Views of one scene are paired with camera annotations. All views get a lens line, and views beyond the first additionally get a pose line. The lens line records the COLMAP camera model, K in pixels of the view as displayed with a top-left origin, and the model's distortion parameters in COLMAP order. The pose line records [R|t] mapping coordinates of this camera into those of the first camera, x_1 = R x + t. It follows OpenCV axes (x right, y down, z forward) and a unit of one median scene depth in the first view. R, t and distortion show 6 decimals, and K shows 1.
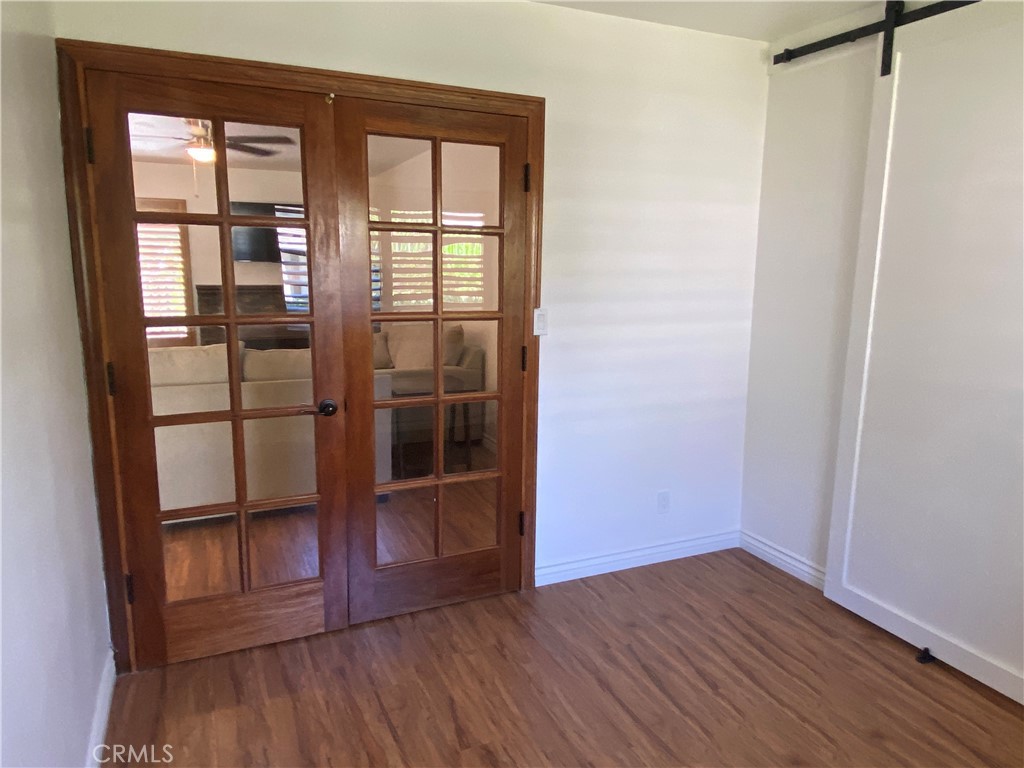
lens RADIAL K [[697.5, 0, 512.0], [0, 697.5, 384.0], [0, 0, 1]] dist [0.007409, 0.000112]
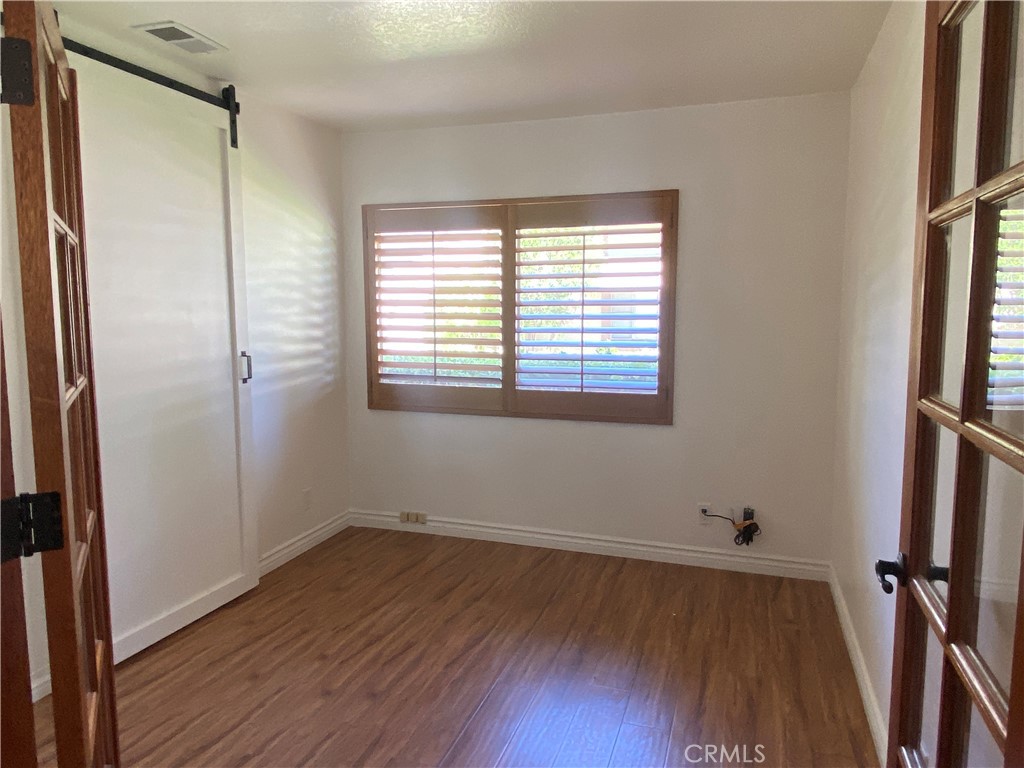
lens RADIAL K [[697.5, 0, 512.0], [0, 697.5, 384.0], [0, 0, 1]] dist [0.007409, 0.000112]
pose [[-0.736311, -0.085806, 0.671180, -0.596396], [0.107762, 0.964396, 0.241510, -0.246997], [-0.668007, 0.250154, -0.700849, 1.419919]]
